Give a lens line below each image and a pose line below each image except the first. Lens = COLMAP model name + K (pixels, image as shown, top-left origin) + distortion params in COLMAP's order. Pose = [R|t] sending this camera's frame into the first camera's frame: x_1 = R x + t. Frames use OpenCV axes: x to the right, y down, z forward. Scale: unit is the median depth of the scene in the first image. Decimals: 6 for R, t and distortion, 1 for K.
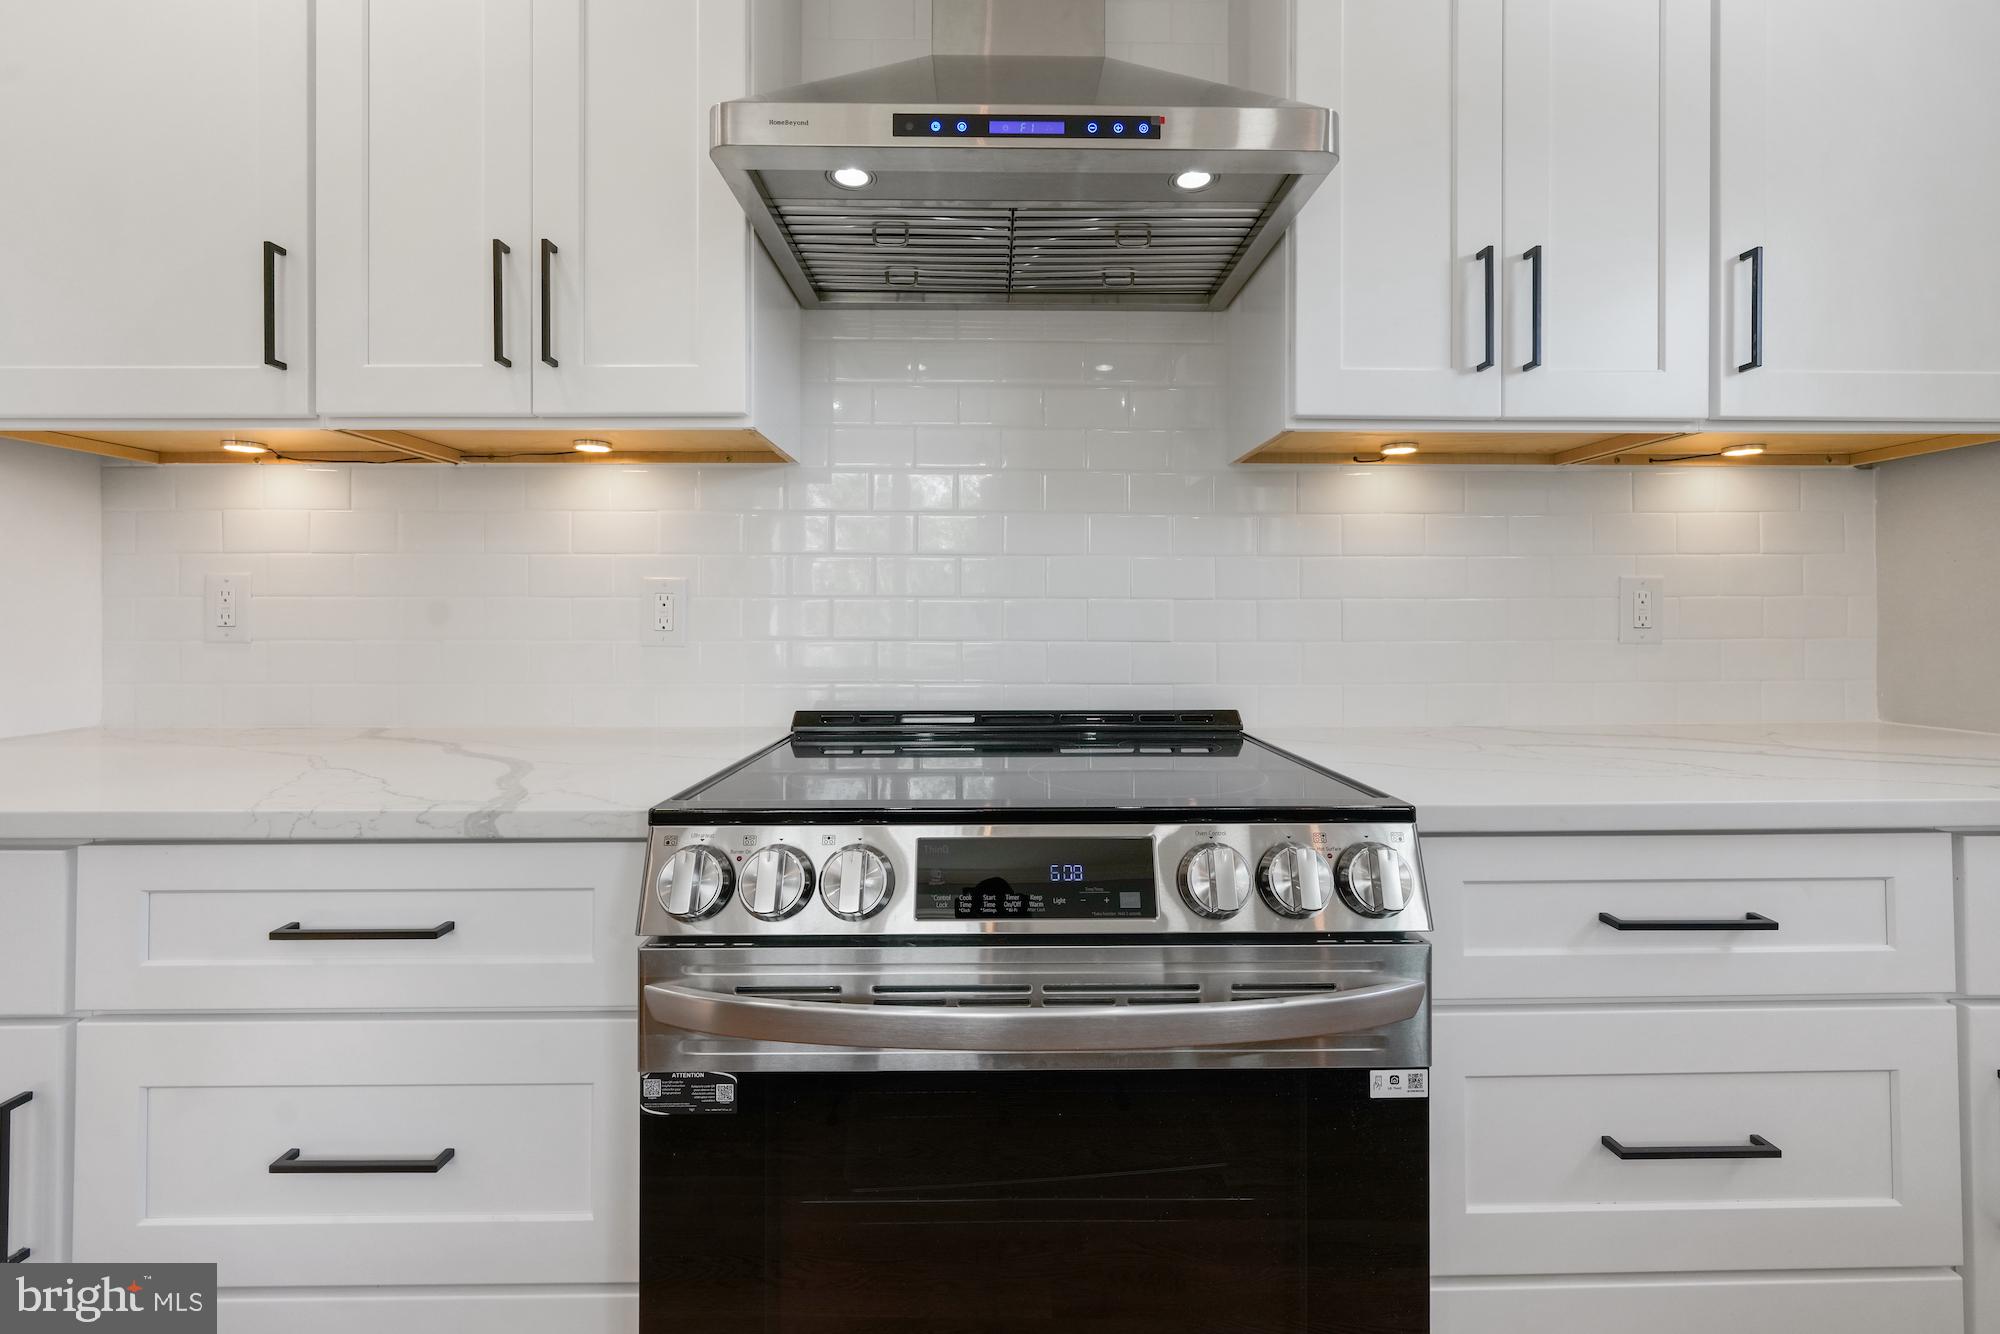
lens RADIAL K [[876.5, 0, 998.3], [0, 876.5, 592.8], [0, 0, 1]] dist [-0.001716, -0.000209]
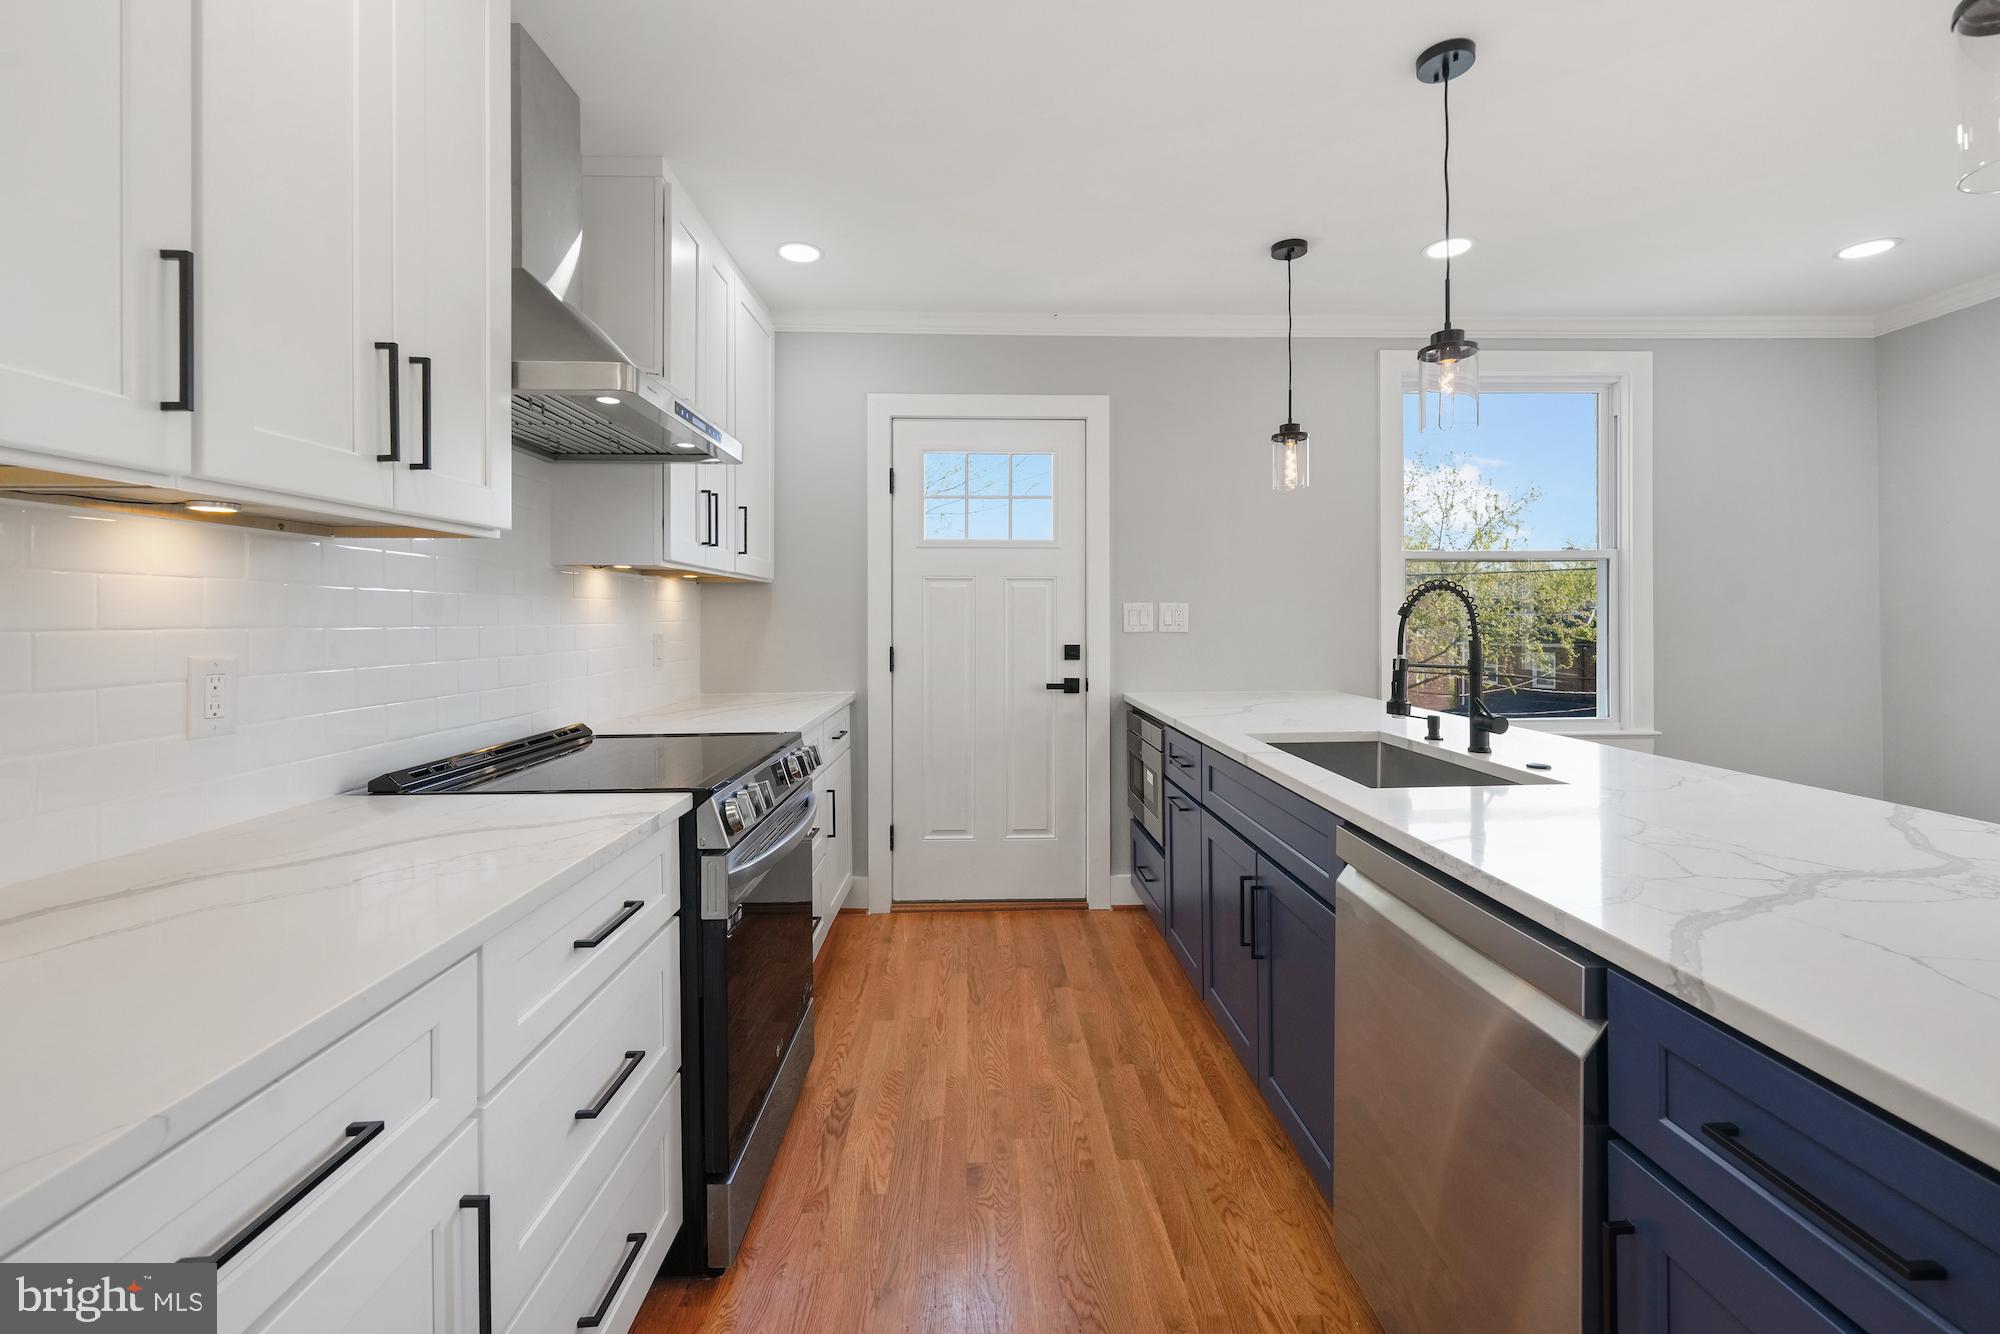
lens RADIAL K [[843.7, 0, 991.3], [0, 843.7, 618.9], [0, 0, 1]] dist [0.000998, 0.000055]
pose [[-0.003077, 0.007146, 0.999970, -1.516244], [0.010437, 0.999920, -0.007114, -0.049987], [-0.999941, 0.010415, -0.003151, 0.302766]]
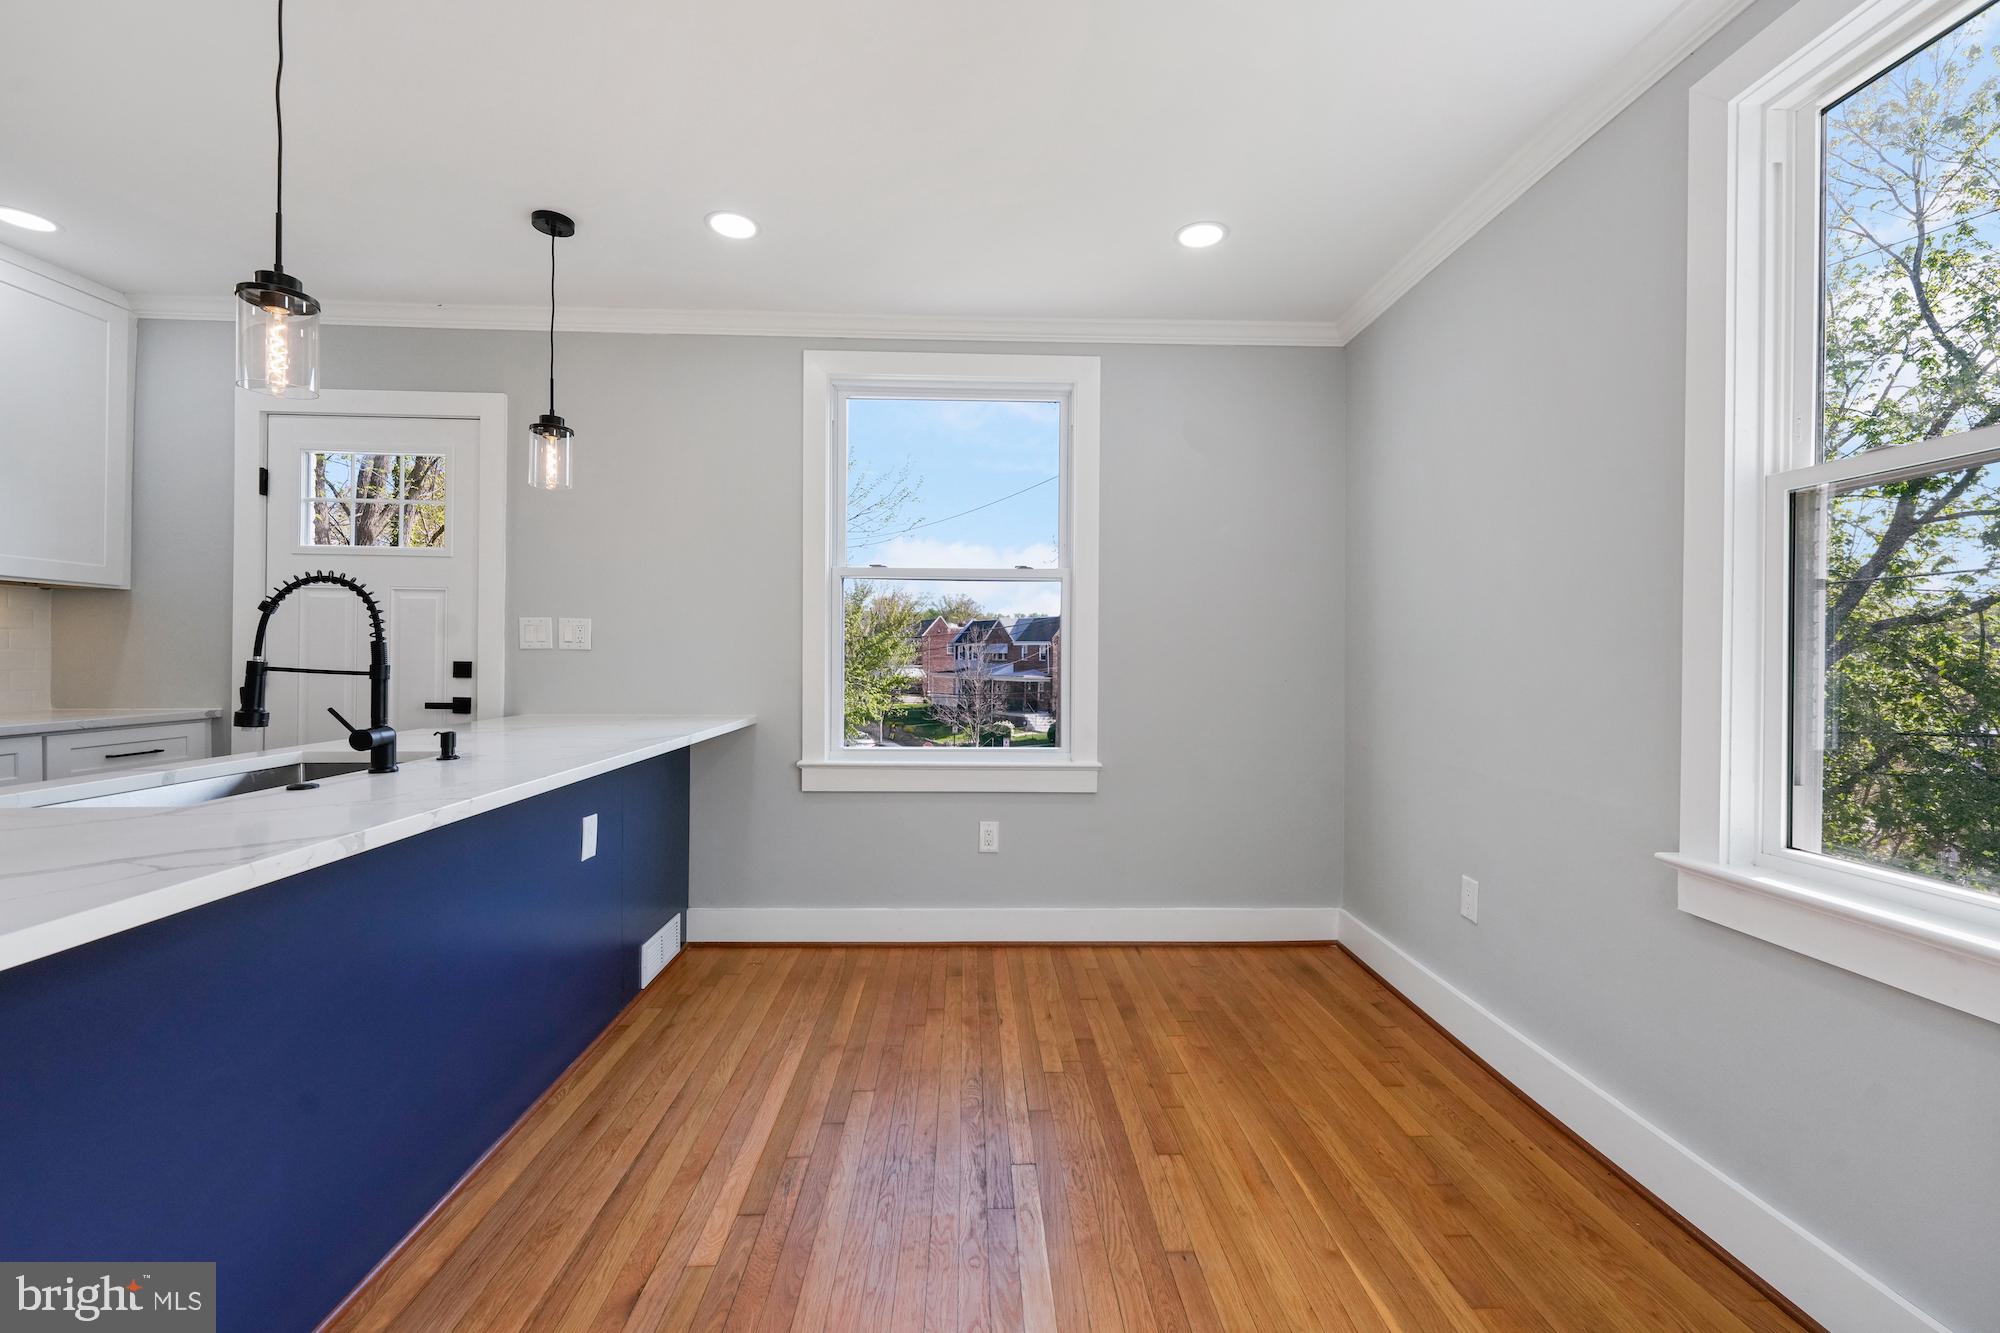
lens RADIAL K [[823.2, 0, 994.9], [0, 823.2, 658.5], [0, 0, 1]] dist [0.000277, -0.000155]
pose [[-0.006750, 0.006130, 0.999958, -1.267124], [-0.003625, 0.999974, -0.006154, 0.020271], [-0.999971, -0.003667, -0.006728, -1.611889]]
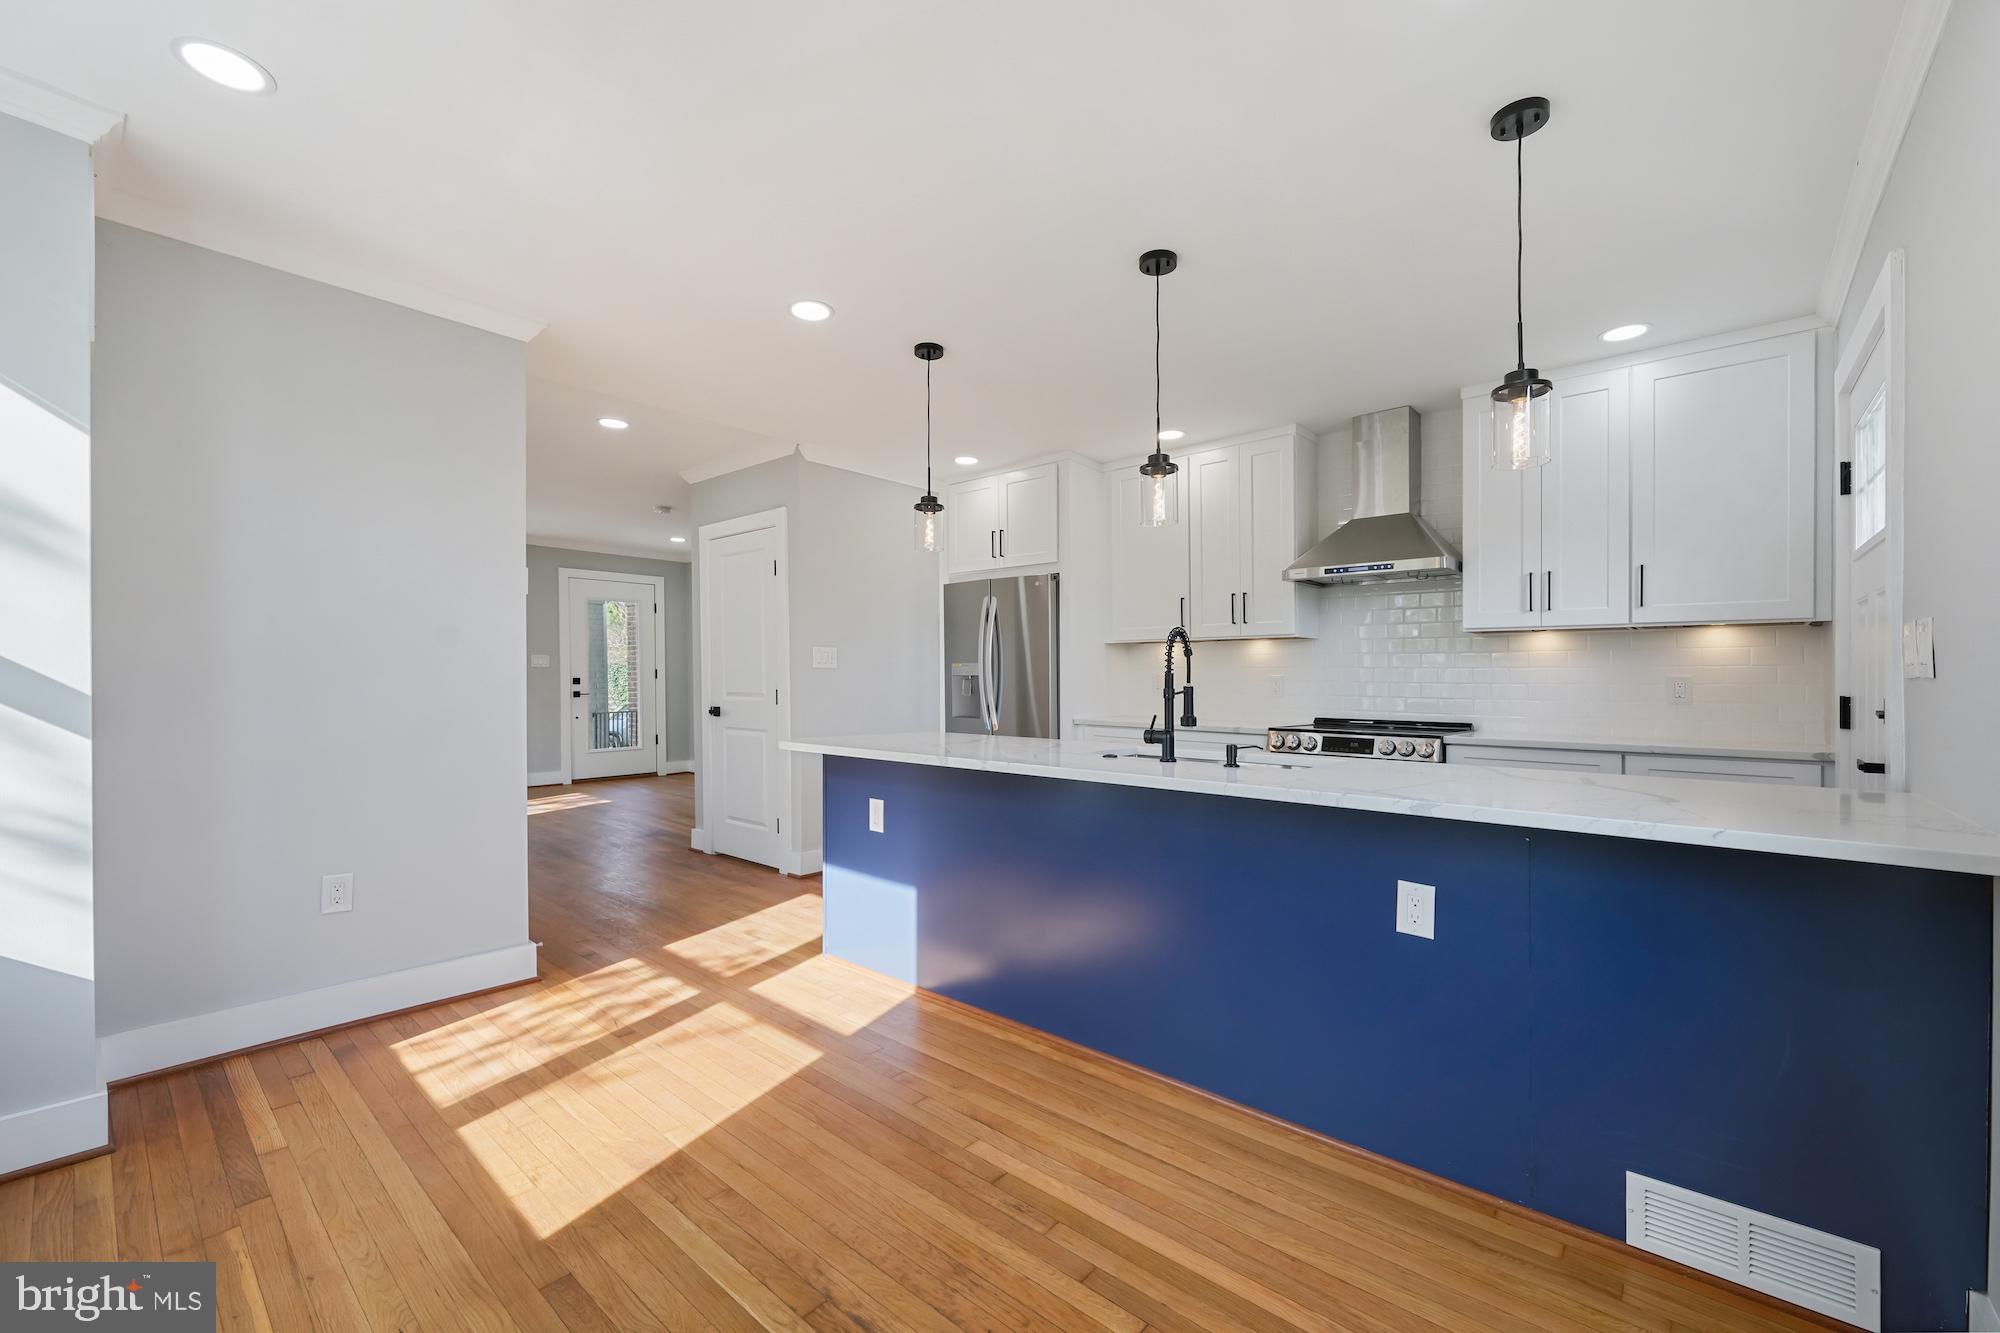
lens RADIAL K [[808.3, 0, 1004.3], [0, 808.3, 693.0], [0, 0, 1]] dist [0.000684, -0.000001]
pose [[0.740837, 0.022405, -0.671311, 1.079817], [-0.015463, 0.999748, 0.016303, 0.013612], [0.671507, -0.001698, 0.740997, -2.316483]]
